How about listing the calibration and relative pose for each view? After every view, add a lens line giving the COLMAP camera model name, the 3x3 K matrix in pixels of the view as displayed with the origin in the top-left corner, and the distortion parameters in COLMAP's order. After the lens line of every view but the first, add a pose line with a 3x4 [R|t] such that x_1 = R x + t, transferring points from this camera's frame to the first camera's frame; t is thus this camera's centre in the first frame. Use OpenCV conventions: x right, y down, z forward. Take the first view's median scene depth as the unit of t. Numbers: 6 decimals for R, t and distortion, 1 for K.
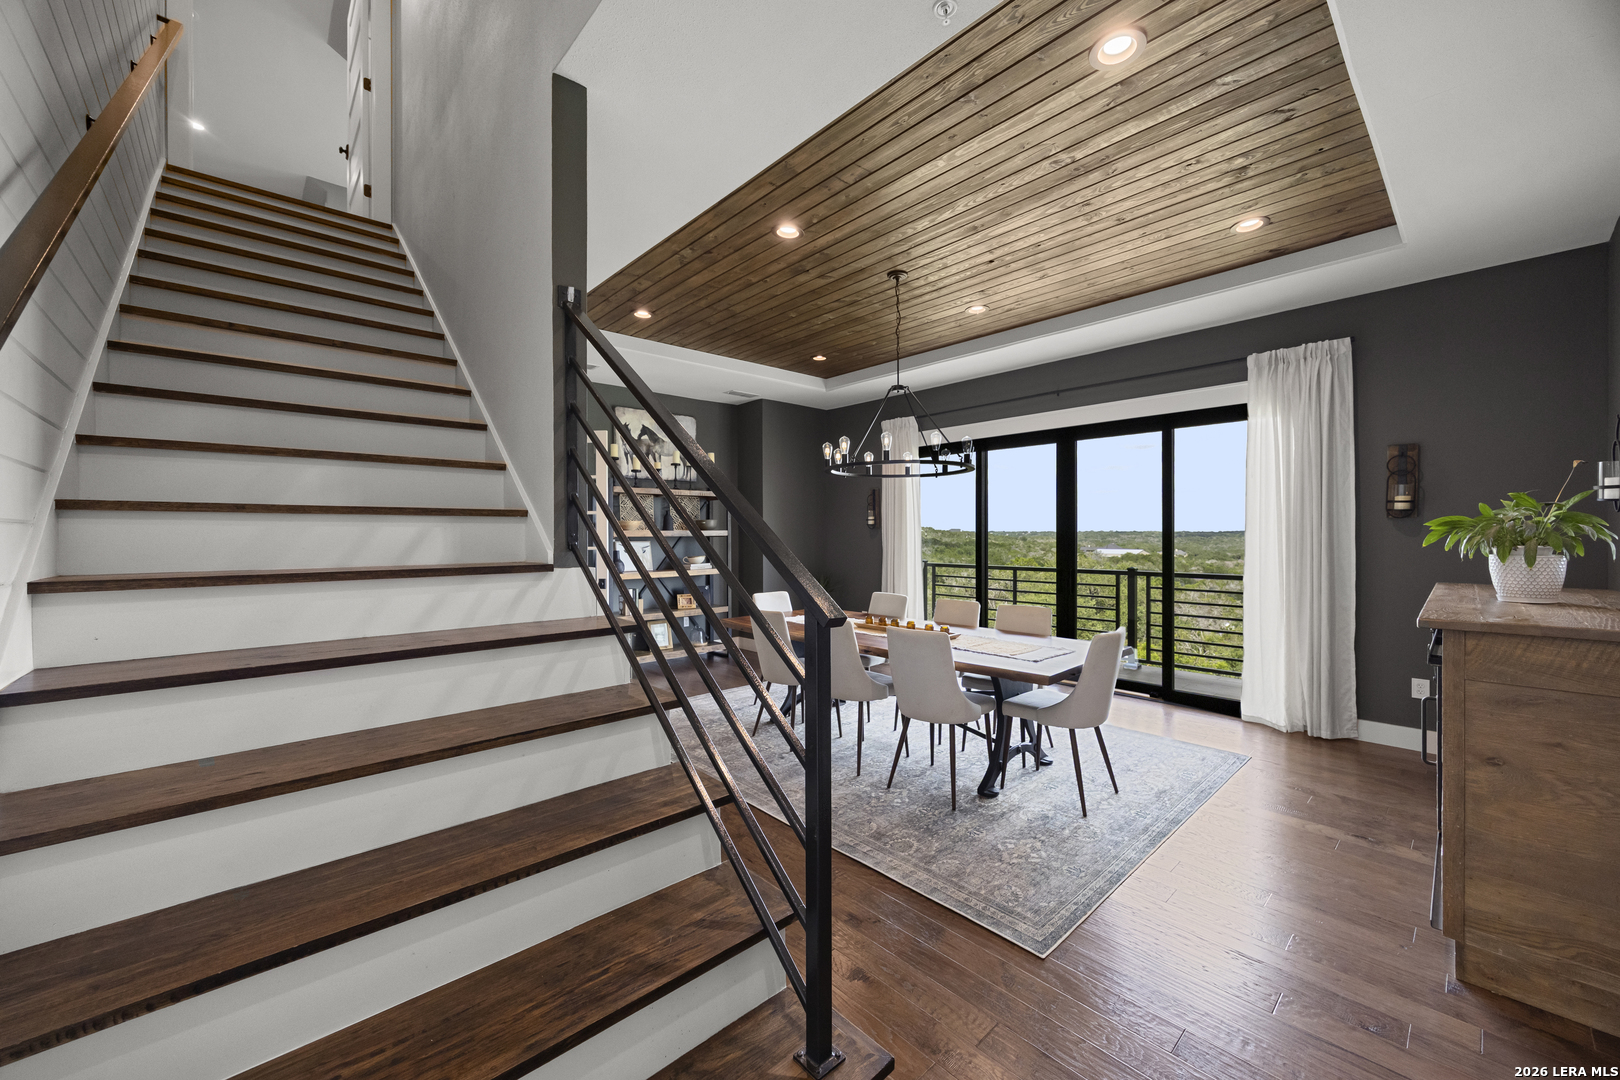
lens RADIAL K [[618.6, 0, 801.6], [0, 618.6, 532.6], [0, 0, 1]] dist [-0.001055, -0.000163]
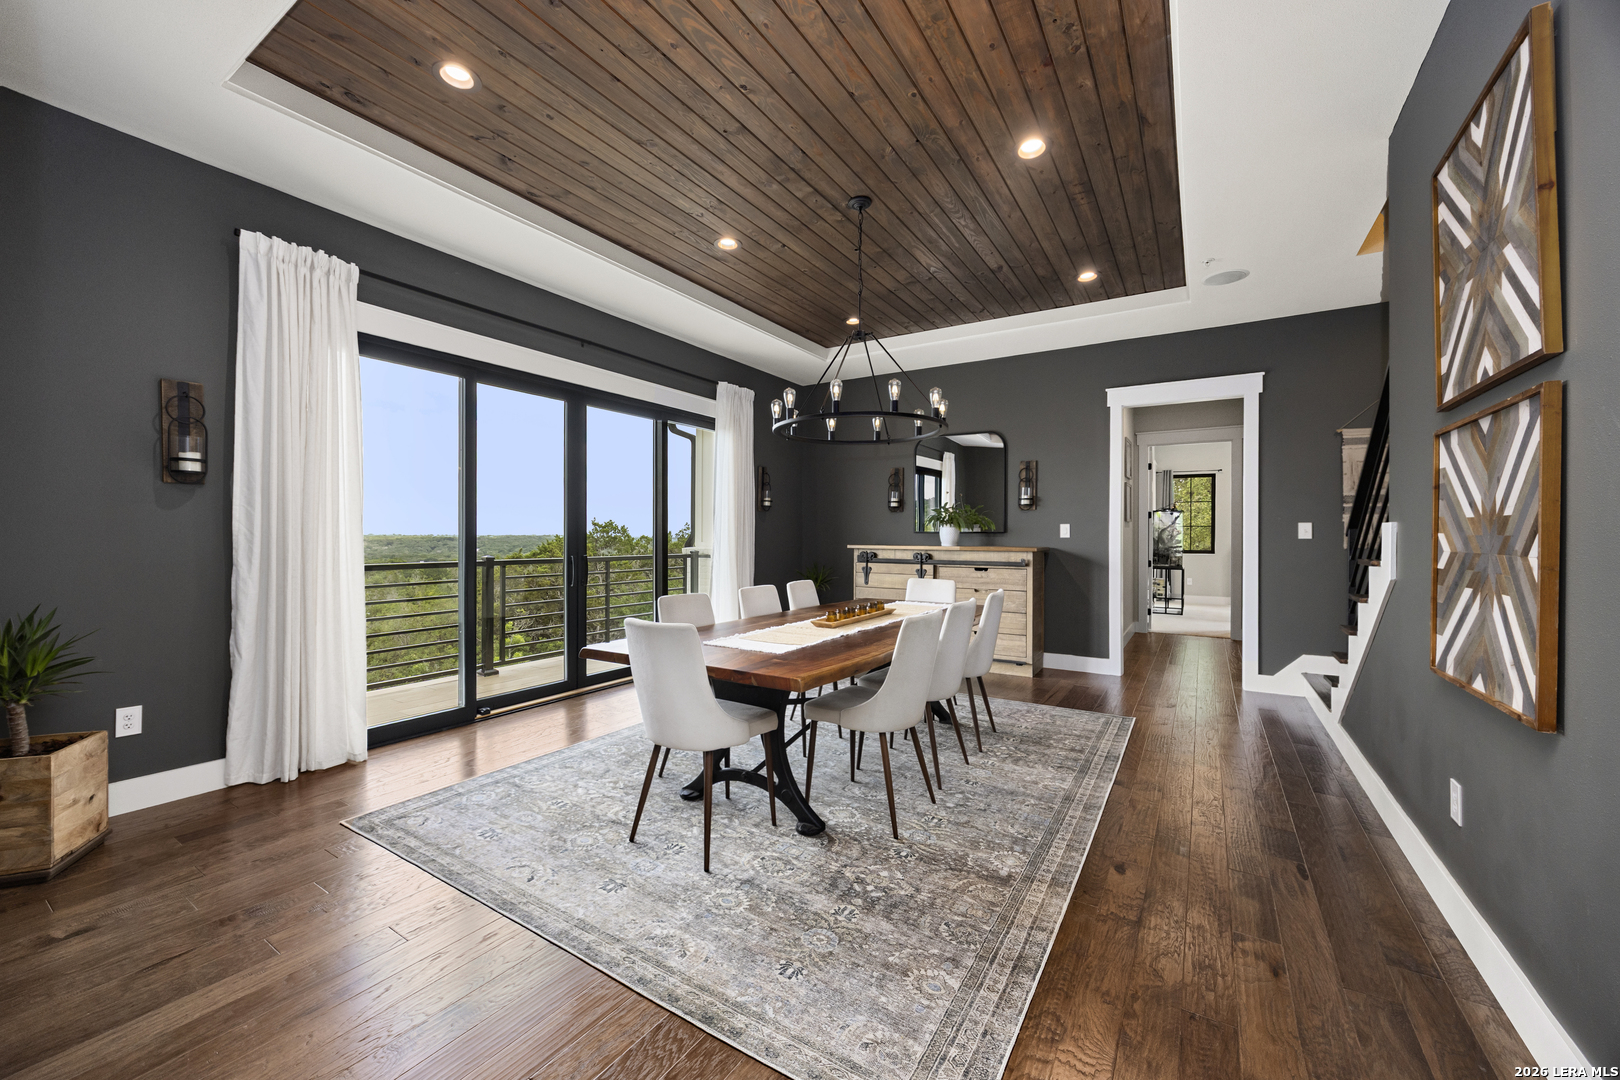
lens RADIAL K [[626.8, 0, 808.9], [0, 626.8, 535.8], [0, 0, 1]] dist [-0.010255, -0.000102]
pose [[-0.269474, 0.003004, 0.963003, -0.574017], [-0.003550, 0.999985, -0.004113, 0.042010], [-0.963001, -0.004527, -0.269459, 1.138648]]
